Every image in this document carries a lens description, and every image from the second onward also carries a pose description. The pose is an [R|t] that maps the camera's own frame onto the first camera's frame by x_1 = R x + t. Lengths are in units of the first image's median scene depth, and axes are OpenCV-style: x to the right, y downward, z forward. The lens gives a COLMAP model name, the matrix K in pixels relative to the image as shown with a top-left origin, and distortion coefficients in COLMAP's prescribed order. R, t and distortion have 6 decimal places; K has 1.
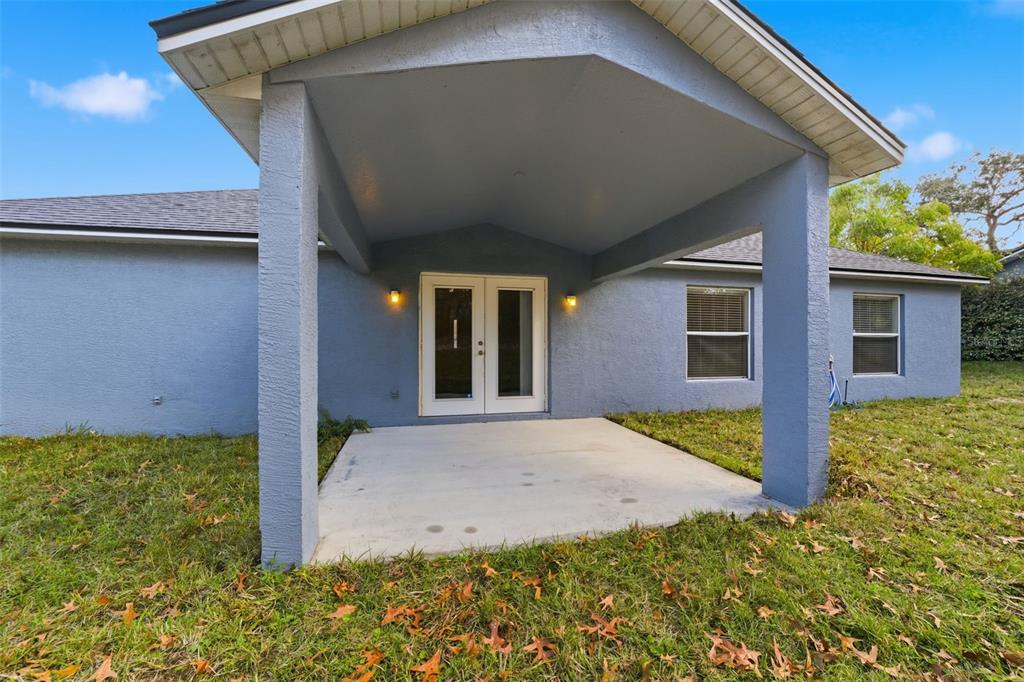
lens RADIAL K [[438.4, 0, 512.3], [0, 438.4, 340.3], [0, 0, 1]] dist [0.001243, 0.000073]
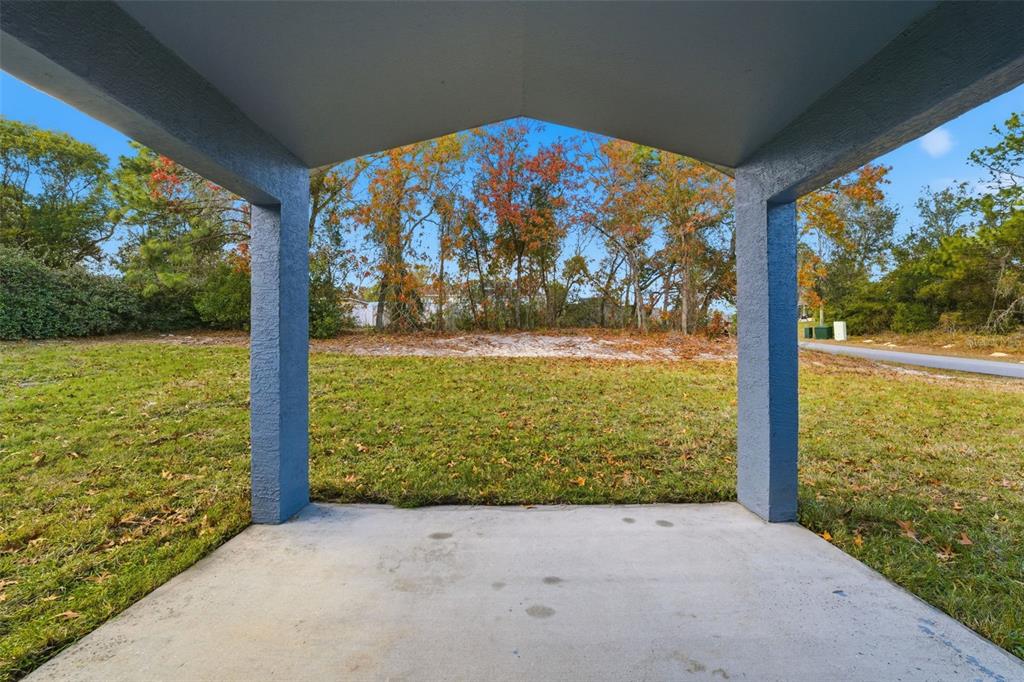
lens RADIAL K [[438.4, 0, 510.0], [0, 438.4, 343.3], [0, 0, 1]] dist [0.001243, 0.000073]
pose [[-0.971478, 0.001450, 0.237126, -0.055657], [0.001637, 0.999998, 0.000594, 0.002044], [-0.237124, 0.000965, -0.971479, 1.717752]]
